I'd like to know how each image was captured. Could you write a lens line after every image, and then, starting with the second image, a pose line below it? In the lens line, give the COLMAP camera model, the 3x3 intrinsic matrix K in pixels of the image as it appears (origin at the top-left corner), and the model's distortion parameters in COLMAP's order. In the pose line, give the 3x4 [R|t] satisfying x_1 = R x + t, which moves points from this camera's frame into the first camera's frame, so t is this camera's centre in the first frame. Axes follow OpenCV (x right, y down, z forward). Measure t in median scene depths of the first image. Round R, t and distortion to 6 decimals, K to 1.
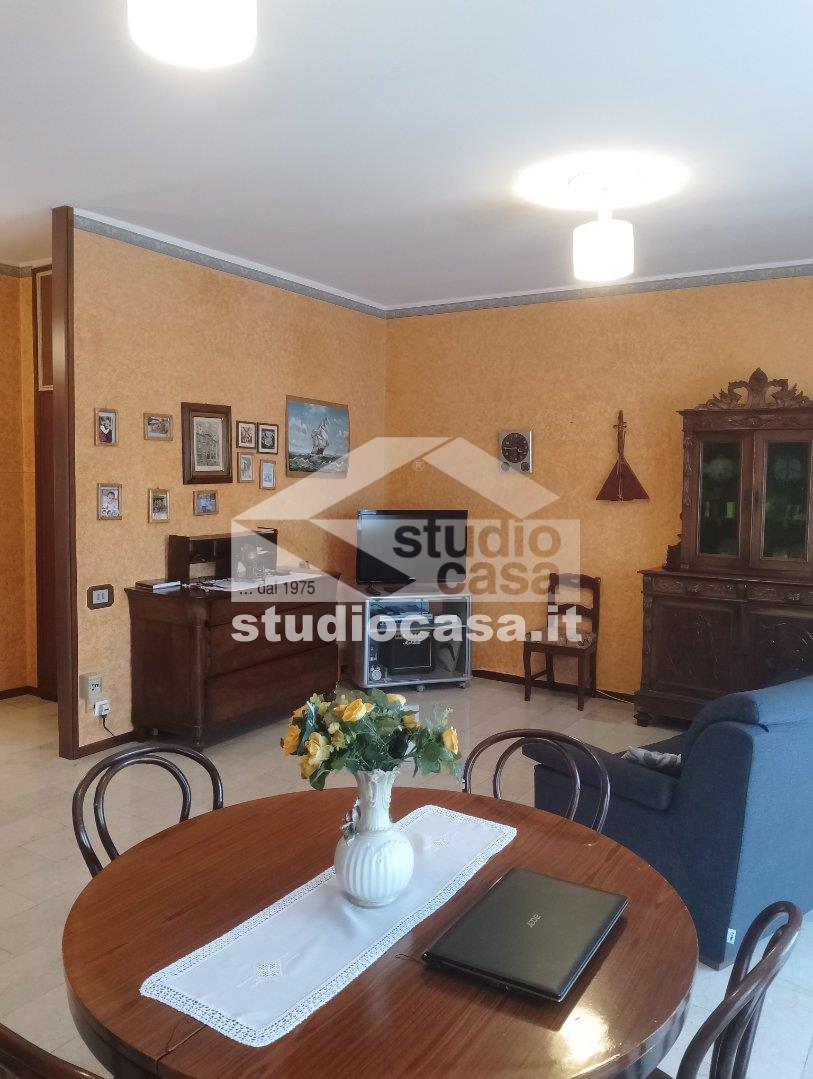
lens RADIAL K [[864.6, 0, 402.6], [0, 864.6, 531.0], [0, 0, 1]] dist [0.072565, -0.170616]
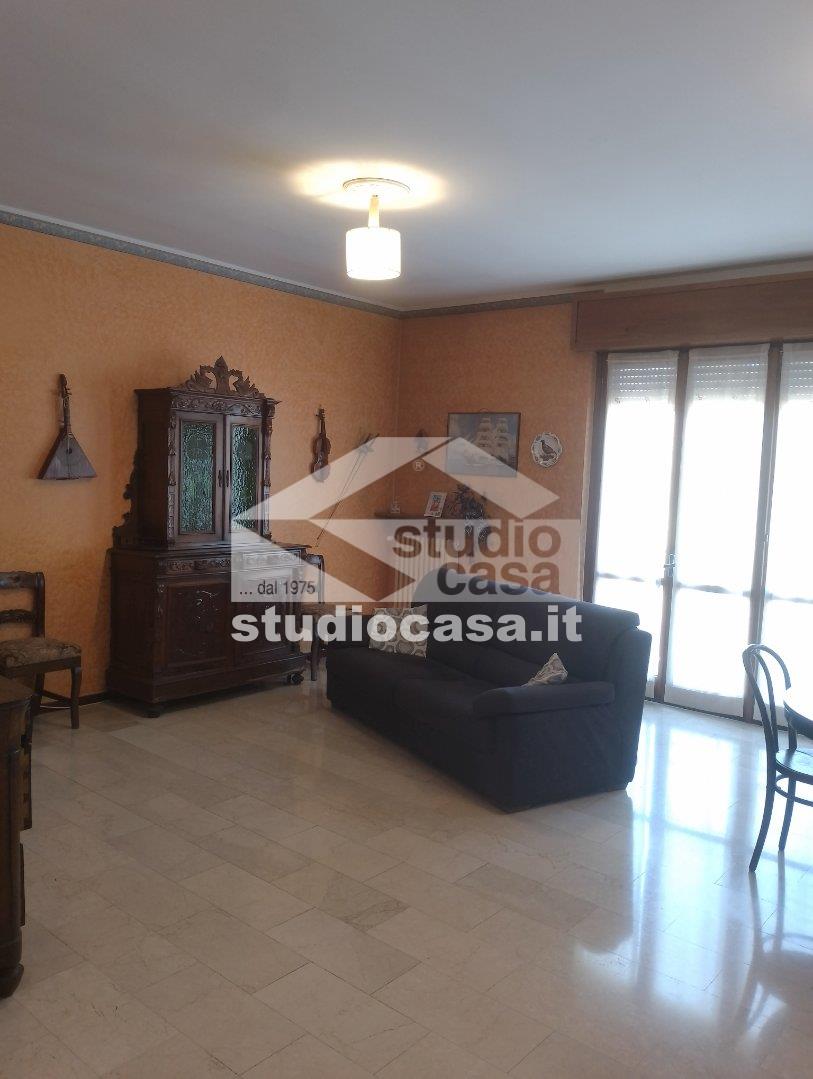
lens RADIAL K [[860.7, 0, 408.9], [0, 860.7, 531.6], [0, 0, 1]] dist [0.070445, -0.153068]
pose [[0.128391, -0.077650, 0.988679, -0.624210], [0.027637, 0.996823, 0.074701, -0.042292], [-0.991338, 0.017734, 0.130129, 0.613856]]
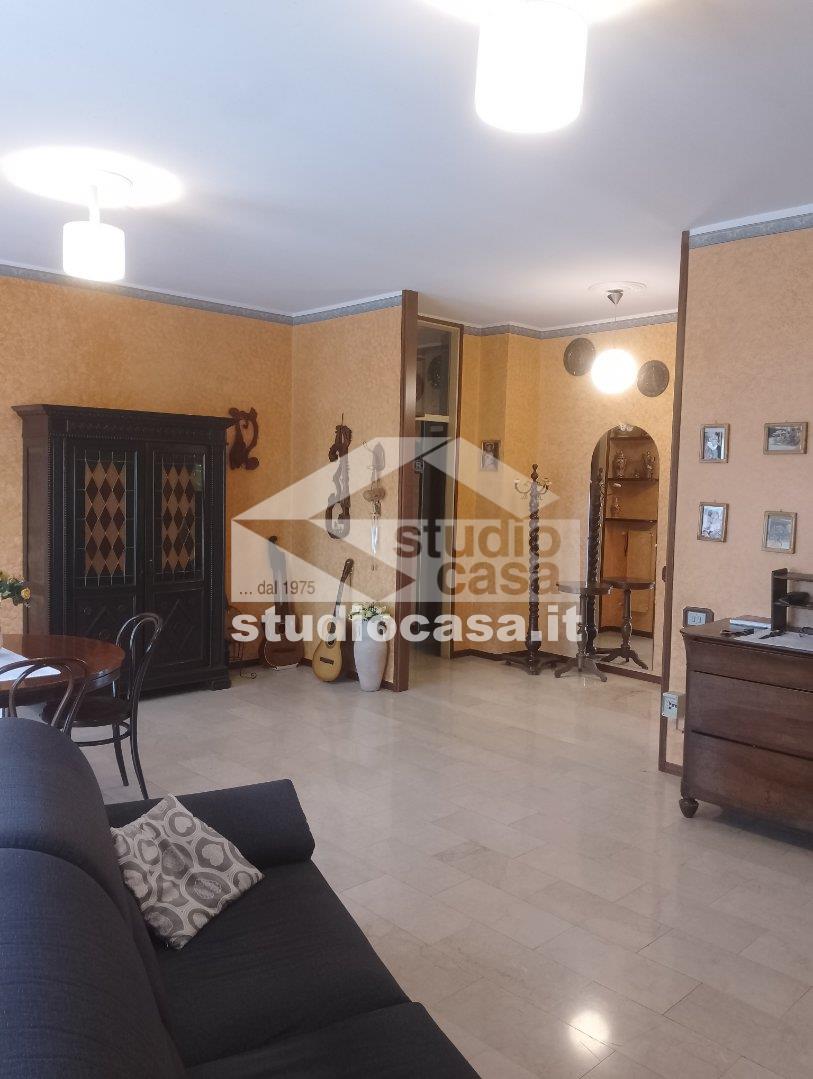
lens RADIAL K [[864.6, 0, 402.6], [0, 864.6, 531.0], [0, 0, 1]] dist [0.072565, -0.170616]
pose [[-0.262700, 0.036401, -0.964191, 0.588751], [-0.097912, 0.993124, 0.064170, -0.045853], [0.959897, 0.111263, -0.257329, 0.819343]]
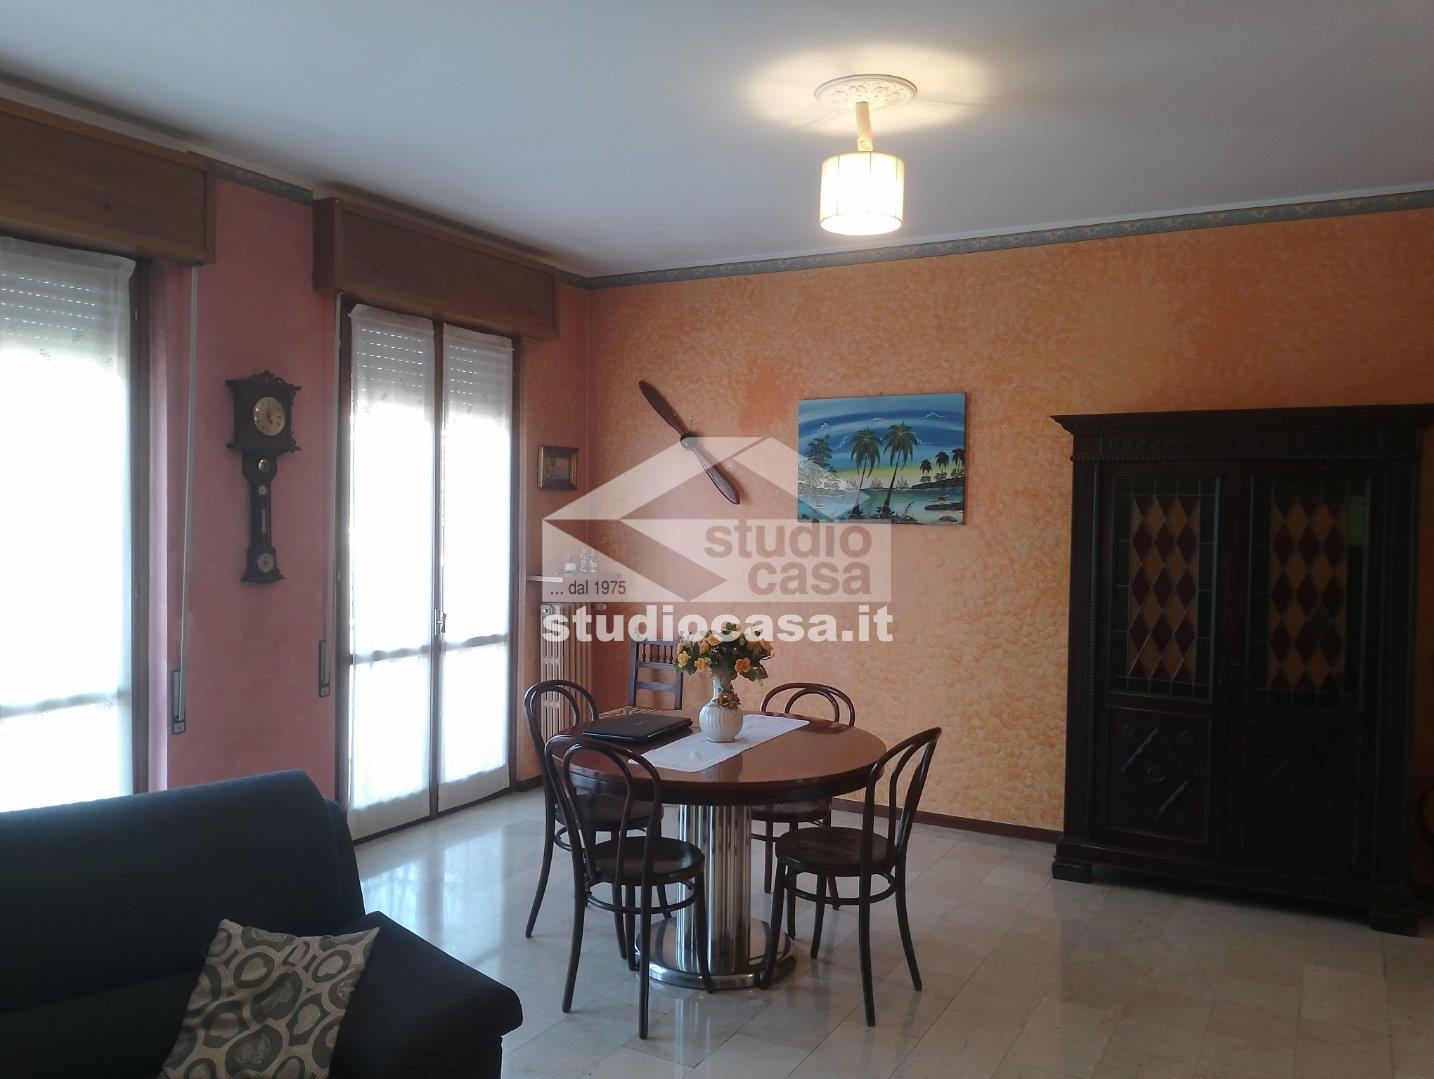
lens RADIAL K [[1136.0, 0, 710.9], [0, 1136.0, 540.7], [0, 0, 1]] dist [0.083941, -0.164447]
pose [[-0.998936, -0.027603, -0.036932, 0.039470], [-0.031056, 0.994856, 0.096424, -0.066221], [0.034081, 0.097469, -0.994655, 1.050189]]
